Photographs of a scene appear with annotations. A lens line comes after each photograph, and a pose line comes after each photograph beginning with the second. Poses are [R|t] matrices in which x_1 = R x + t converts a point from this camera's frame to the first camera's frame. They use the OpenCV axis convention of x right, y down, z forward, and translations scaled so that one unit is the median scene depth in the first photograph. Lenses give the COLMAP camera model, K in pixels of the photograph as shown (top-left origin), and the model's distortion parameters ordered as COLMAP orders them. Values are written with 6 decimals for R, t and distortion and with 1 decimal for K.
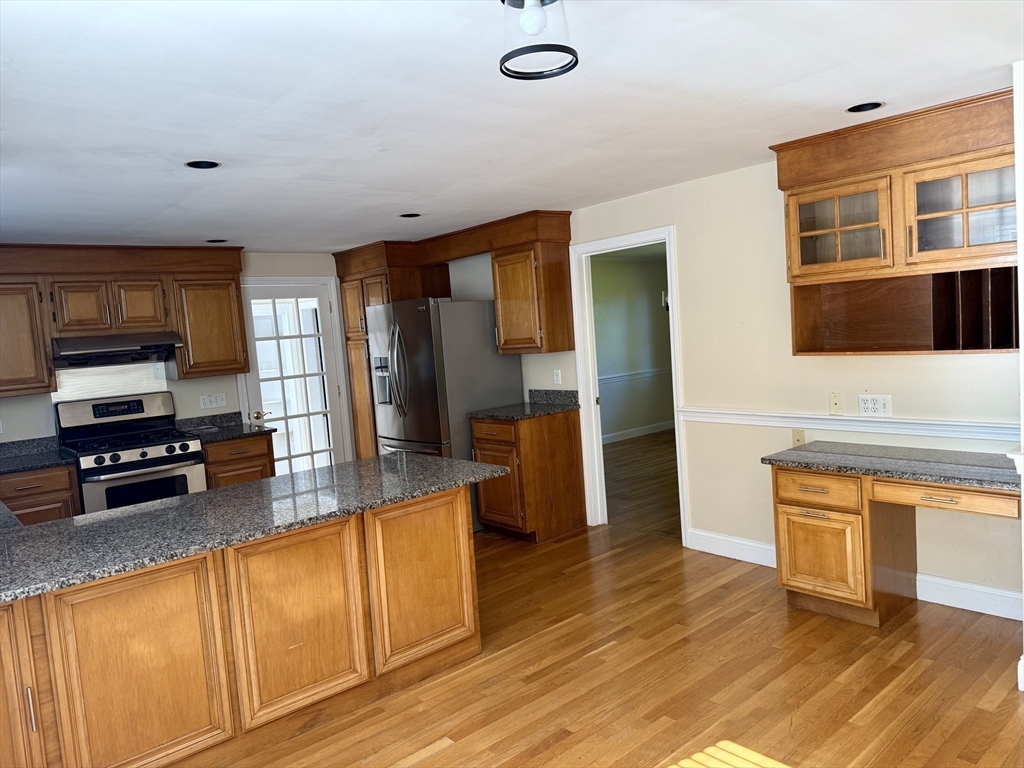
lens RADIAL K [[718.8, 0, 519.3], [0, 718.8, 386.7], [0, 0, 1]] dist [0.064883, -0.069123]
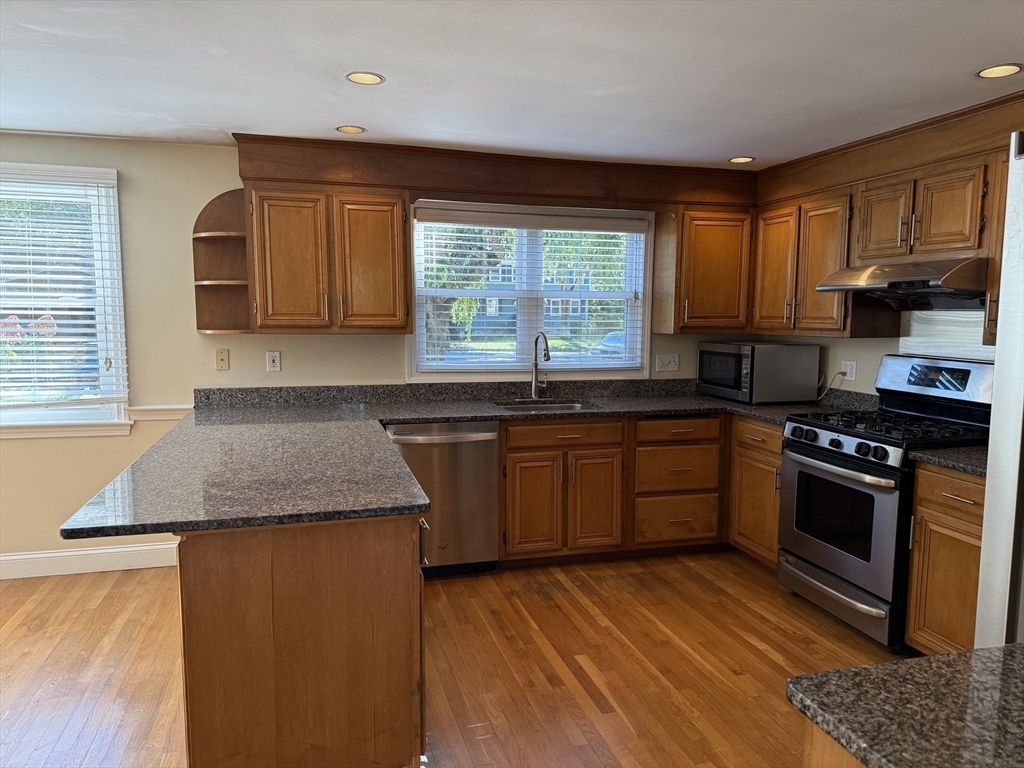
lens RADIAL K [[718.8, 0, 506.3], [0, 718.8, 392.8], [0, 0, 1]] dist [0.064883, -0.069123]
pose [[-0.433077, 0.174027, -0.884397, 0.205162], [-0.048039, 0.975334, 0.215444, -0.082767], [0.900076, 0.135789, -0.414035, 0.981955]]
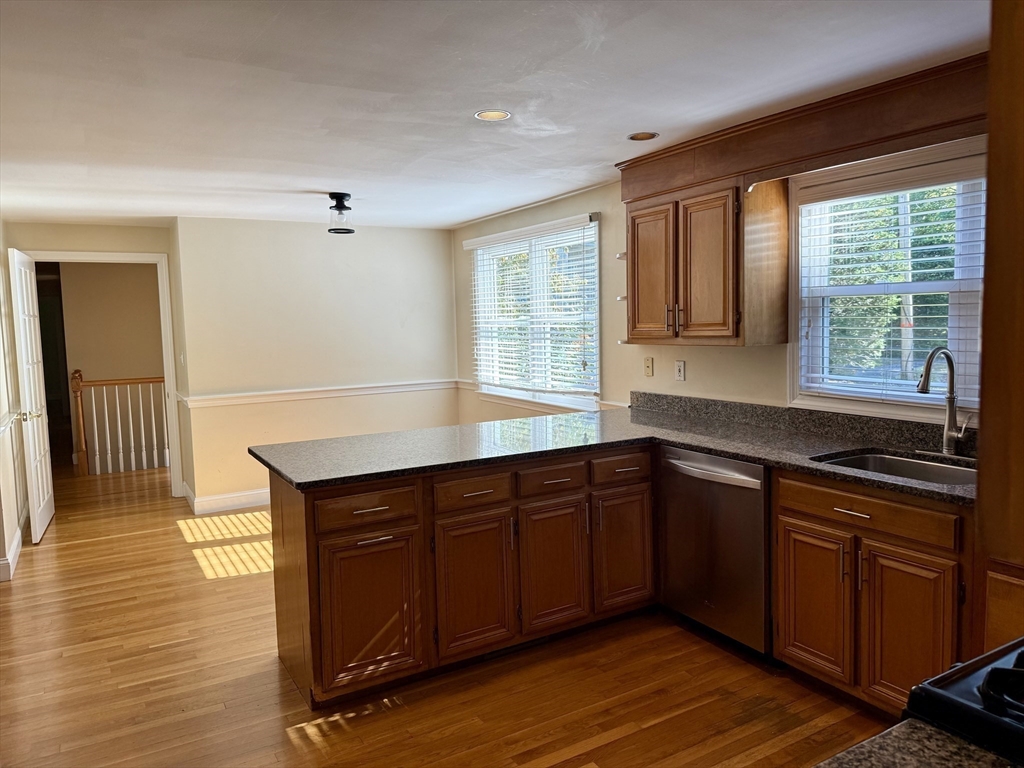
lens RADIAL K [[718.8, 0, 505.3], [0, 718.8, 382.1], [0, 0, 1]] dist [0.064883, -0.069123]
pose [[-0.974411, 0.082746, 0.208988, -0.396461], [0.115624, 0.981848, 0.150351, -0.063082], [-0.192753, 0.170668, -0.966291, 1.247919]]
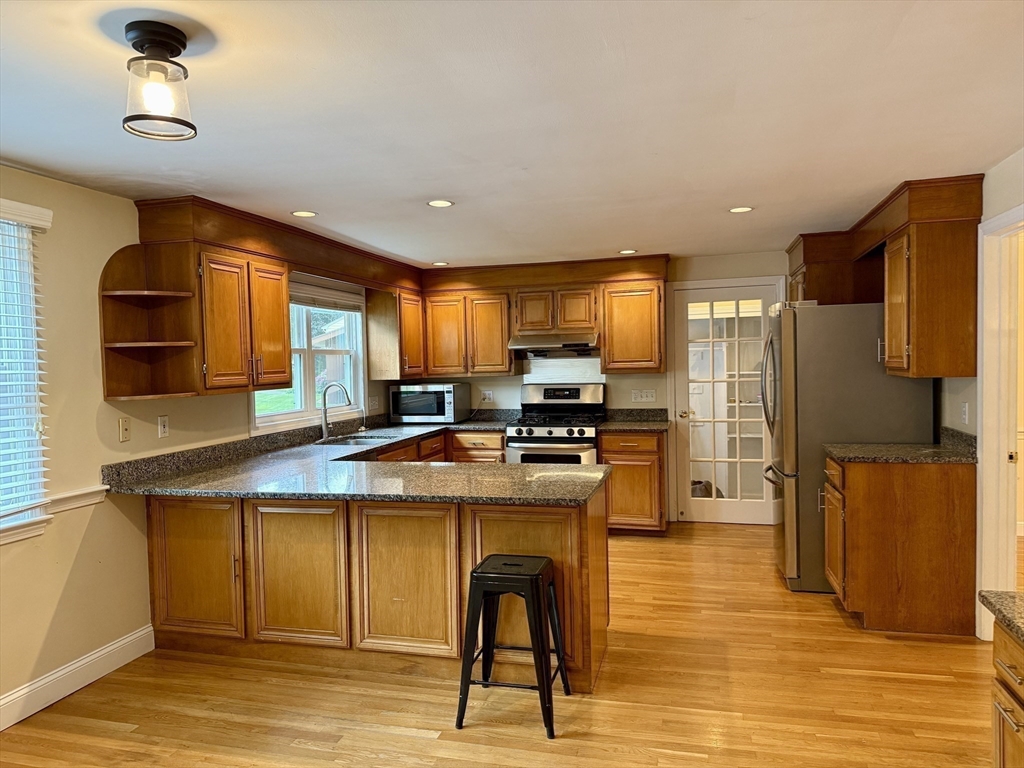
lens RADIAL K [[718.8, 0, 514.3], [0, 718.8, 376.7], [0, 0, 1]] dist [0.064883, -0.069123]
pose [[0.560110, 0.082742, -0.824276, 0.431061], [-0.086035, 0.995429, 0.041460, -0.044637], [0.823938, 0.047695, 0.564669, 0.260129]]
